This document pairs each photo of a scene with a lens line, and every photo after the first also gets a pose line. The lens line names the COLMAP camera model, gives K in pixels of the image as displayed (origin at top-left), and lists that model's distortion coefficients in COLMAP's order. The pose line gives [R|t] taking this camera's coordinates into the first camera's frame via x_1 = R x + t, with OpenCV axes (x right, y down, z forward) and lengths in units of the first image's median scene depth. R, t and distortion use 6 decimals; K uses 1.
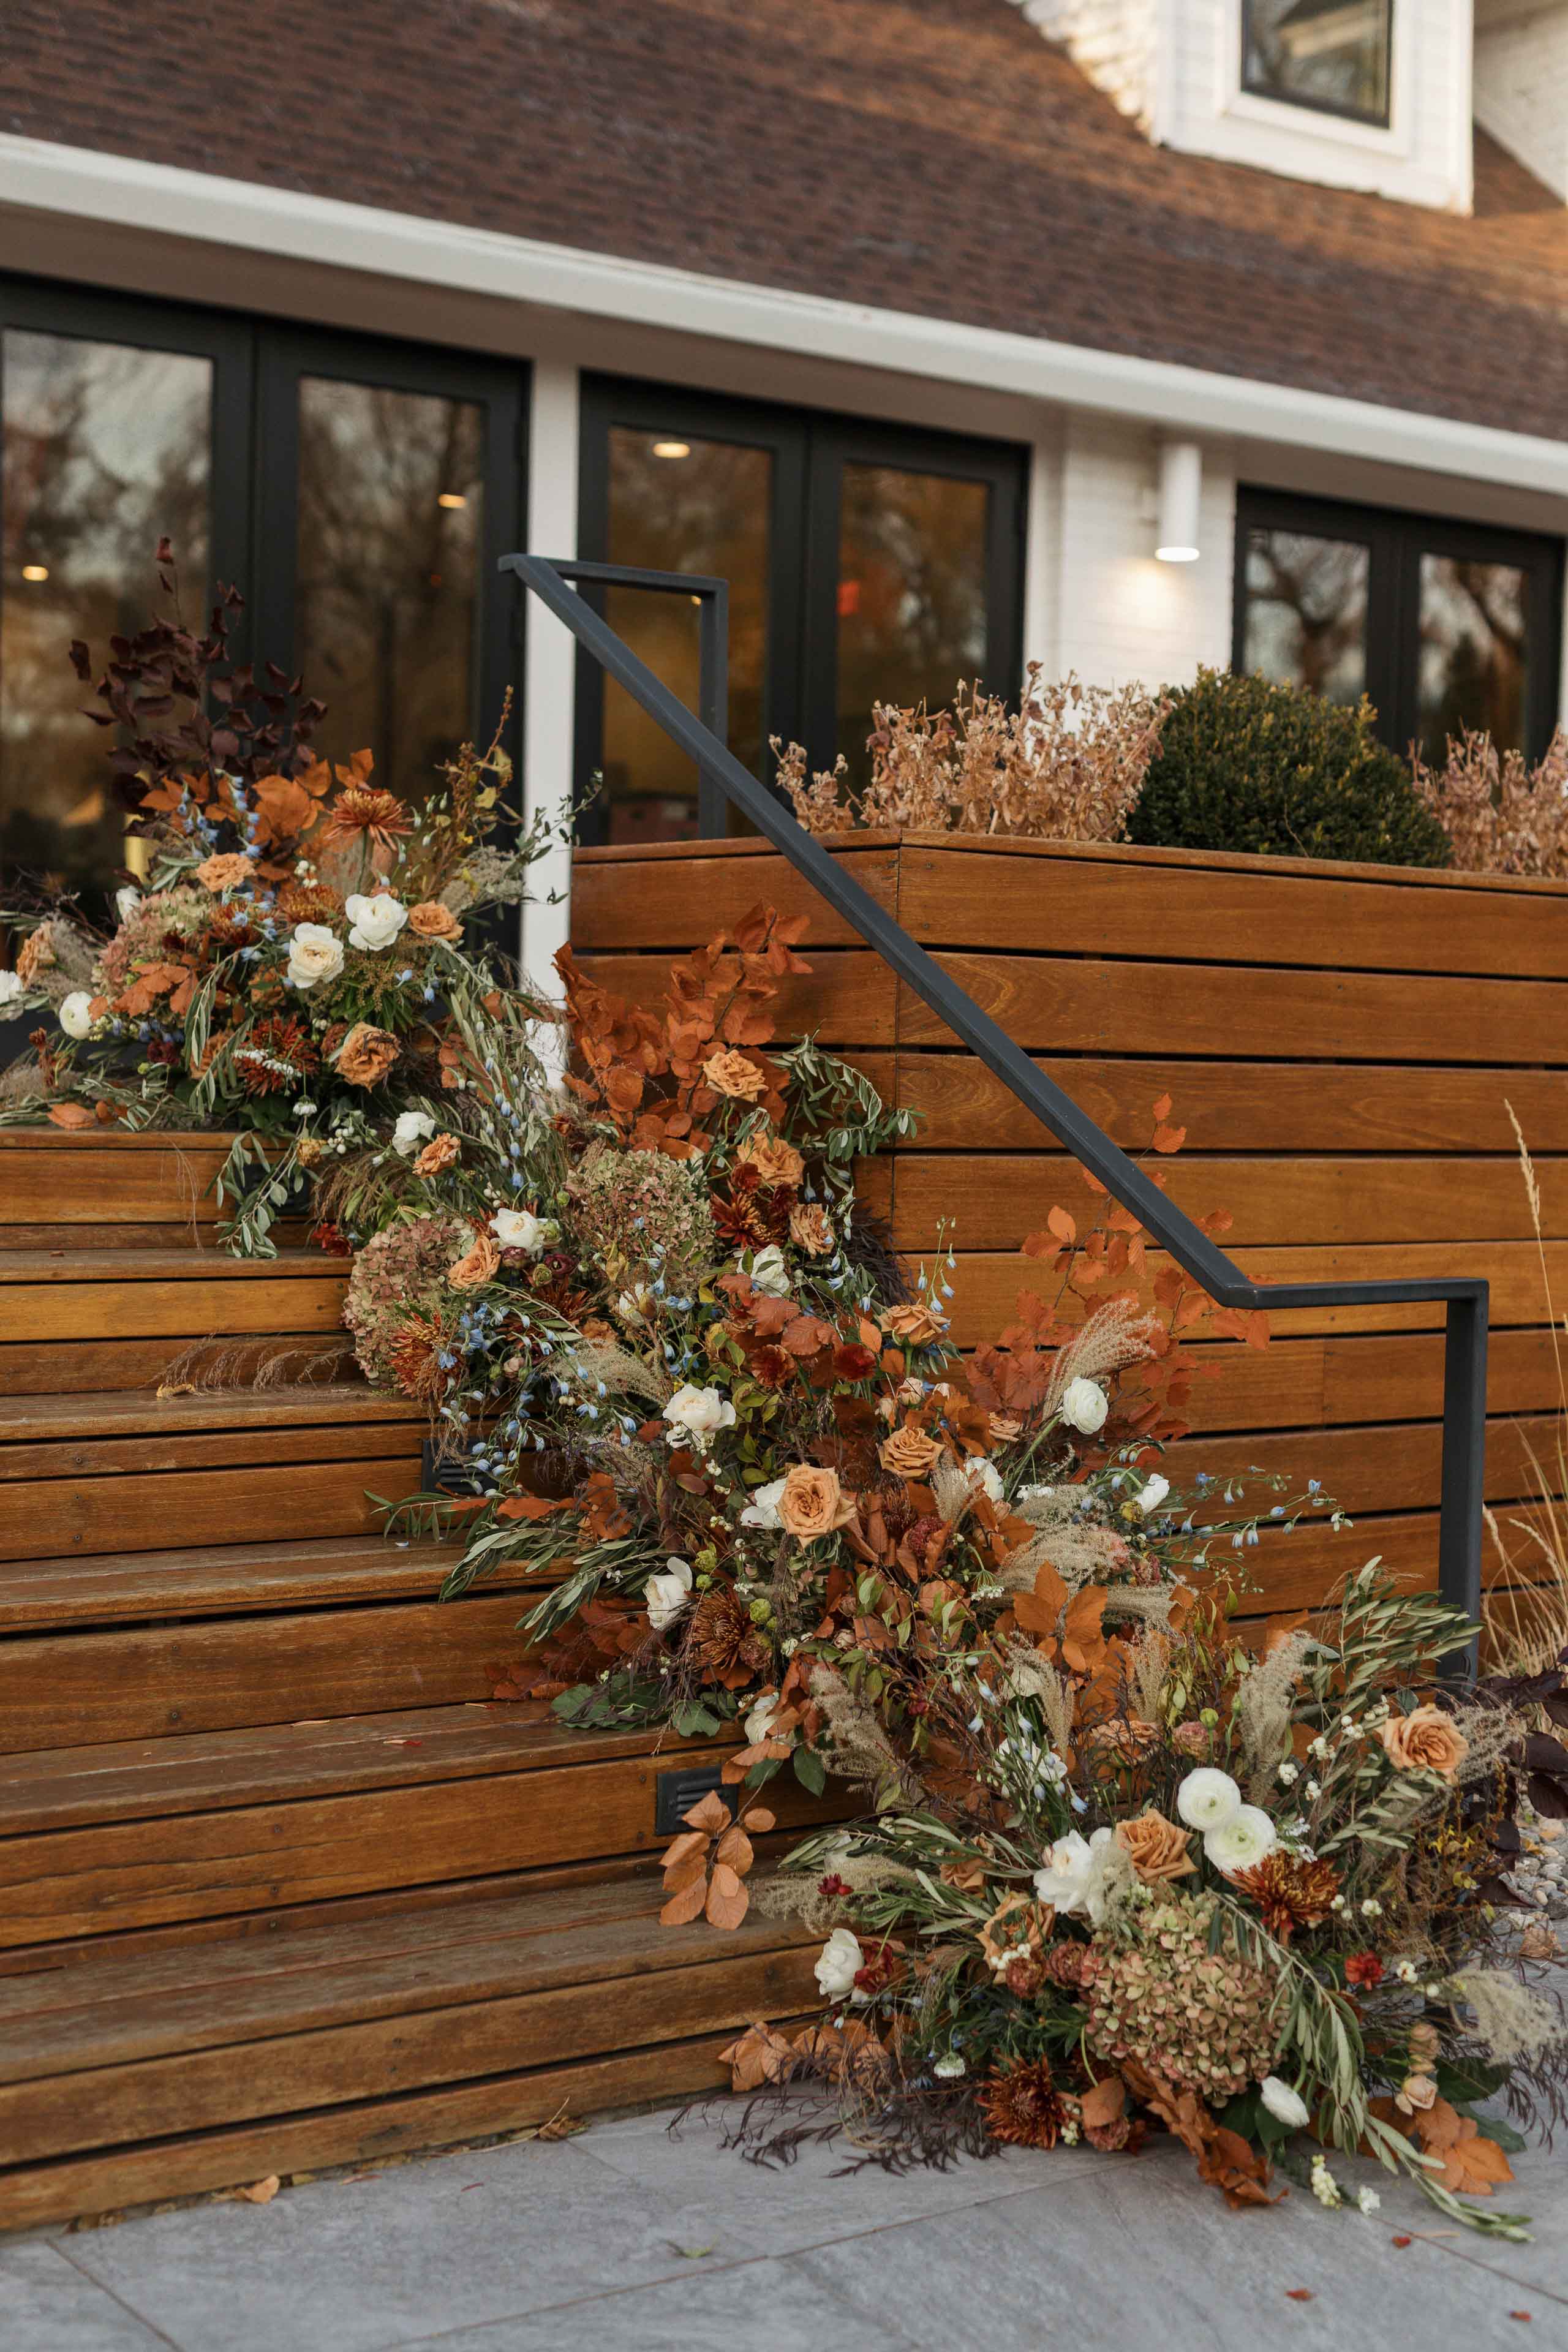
lens RADIAL K [[3377.9, 0, 716.8], [0, 3377.9, 1182.1], [0, 0, 1]] dist [-0.031257, -0.027315]
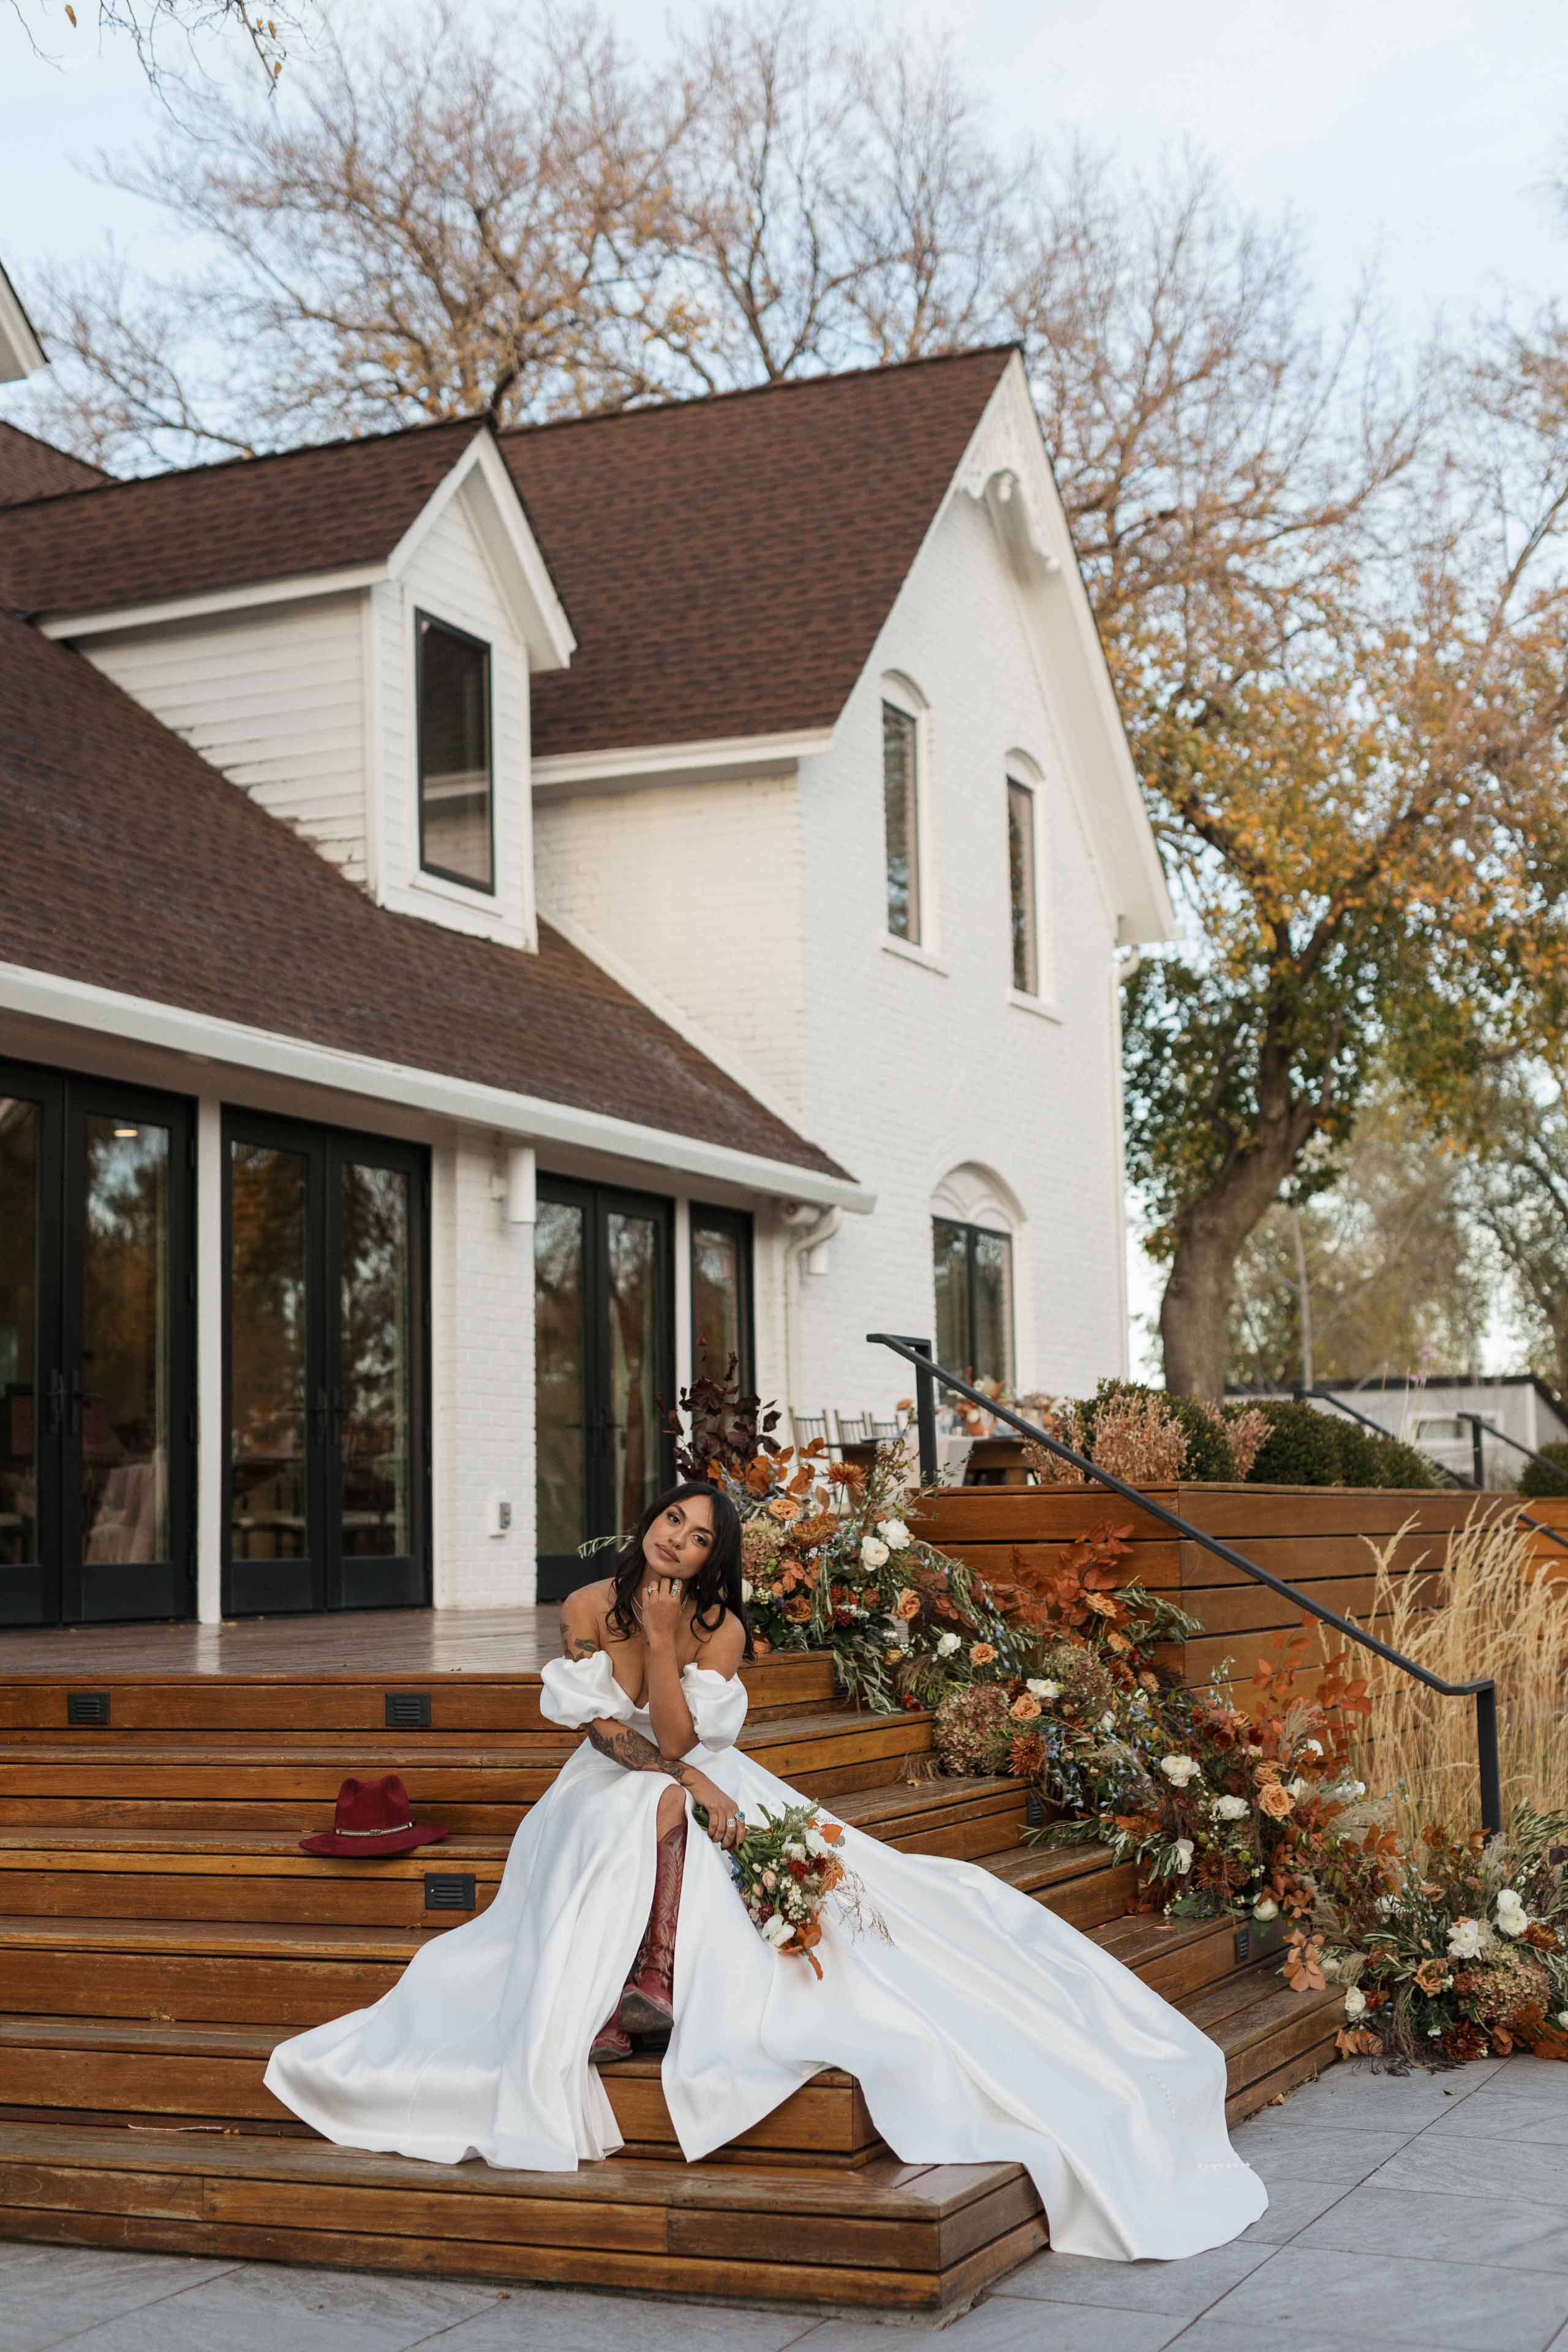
lens RADIAL K [[3377.9, 0, 716.8], [0, 3377.9, 1182.1], [0, 0, 1]] dist [-0.031257, -0.027315]
pose [[0.859392, 0.010035, 0.511220, -0.532892], [0.061516, 0.990516, -0.122855, -0.021057], [-0.507604, 0.137029, 0.850624, -0.273006]]
